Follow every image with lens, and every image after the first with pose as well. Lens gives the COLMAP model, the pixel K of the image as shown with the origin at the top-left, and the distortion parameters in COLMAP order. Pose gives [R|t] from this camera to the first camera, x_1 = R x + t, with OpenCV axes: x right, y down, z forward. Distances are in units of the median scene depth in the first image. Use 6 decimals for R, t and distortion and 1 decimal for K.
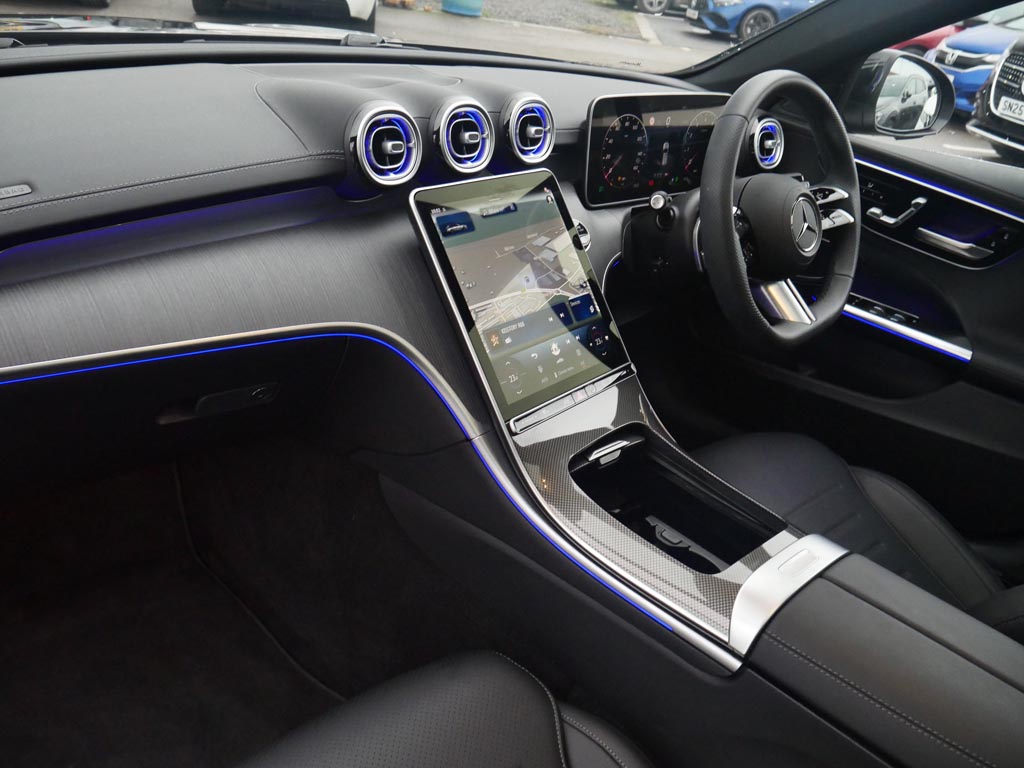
lens RADIAL K [[874.5, 0, 511.2], [0, 874.5, 383.2], [0, 0, 1]] dist [0.007932, 0.006138]
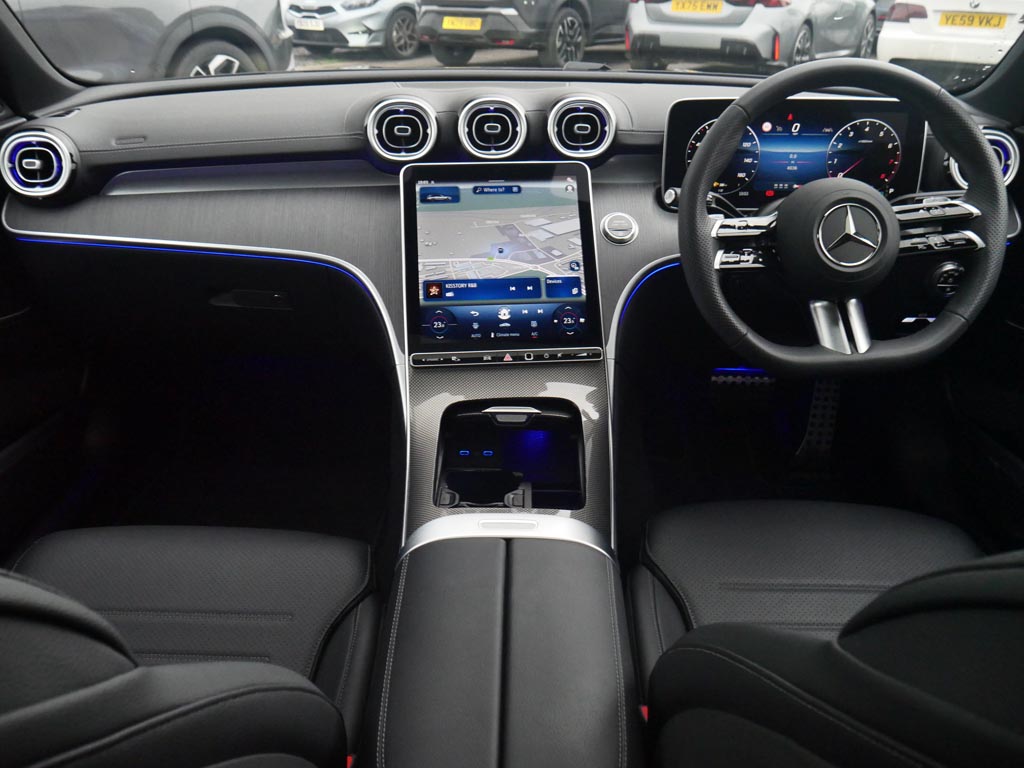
lens RADIAL K [[874.5, 0, 511.9], [0, 874.5, 386.3], [0, 0, 1]] dist [0.007932, 0.006138]
pose [[0.696369, 0.171515, -0.696888, 0.832728], [-0.241092, 0.970500, -0.002057, 0.048971], [0.675977, 0.169447, 0.717177, 0.231009]]
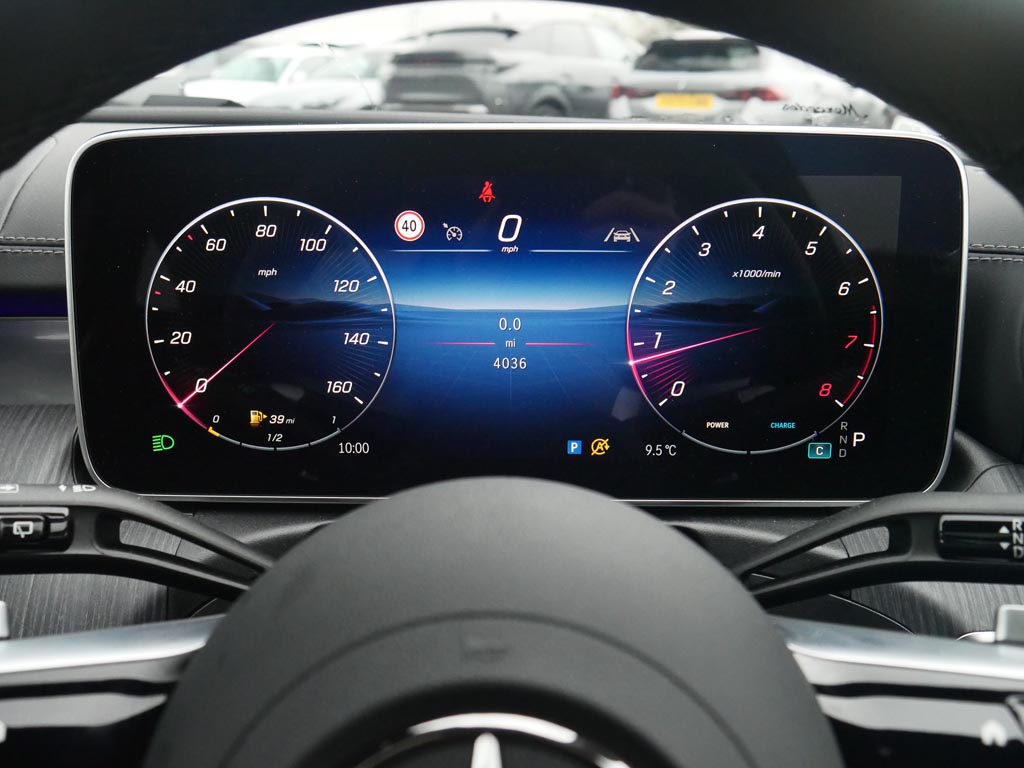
lens RADIAL K [[957.0, 0, 513.4], [0, 957.0, 386.7], [0, 0, 1]] dist [-0.017997, 0.000000]
pose [[0.680014, 0.089961, -0.727660, 0.496345], [-0.239749, 0.965170, -0.104725, -0.281984], [0.692894, 0.245670, 0.677897, 1.031879]]
